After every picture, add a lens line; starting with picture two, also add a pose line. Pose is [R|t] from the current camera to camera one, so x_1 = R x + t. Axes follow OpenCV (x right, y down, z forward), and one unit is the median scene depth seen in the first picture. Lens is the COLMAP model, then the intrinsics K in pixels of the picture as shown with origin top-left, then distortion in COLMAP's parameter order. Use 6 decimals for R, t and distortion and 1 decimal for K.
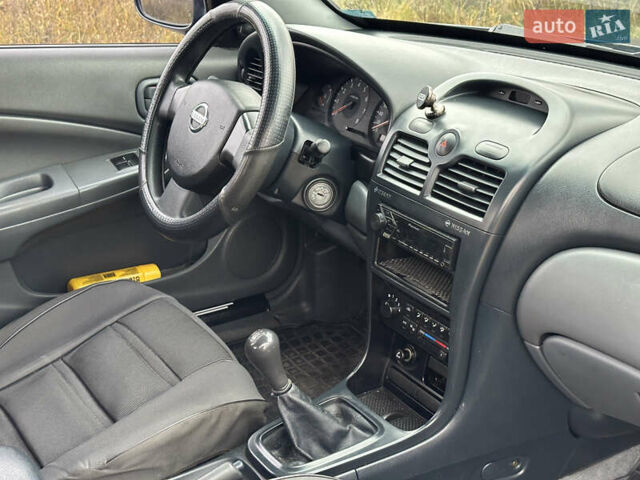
lens RADIAL K [[892.4, 0, 318.5], [0, 892.4, 238.7], [0, 0, 1]] dist [0.179490, 0.000000]
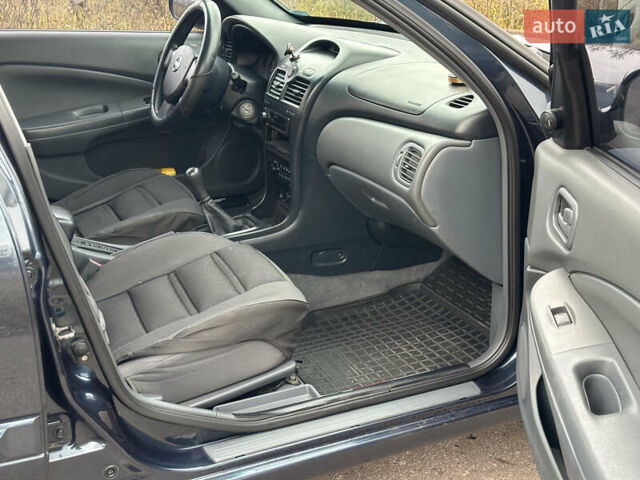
lens RADIAL K [[892.4, 0, 321.0], [0, 892.4, 240.1], [0, 0, 1]] dist [0.179490, 0.000000]
pose [[0.989010, 0.024415, -0.145818, 0.453117], [-0.029838, 0.998938, -0.035115, 0.291931], [0.144806, 0.039080, 0.988688, -0.788952]]
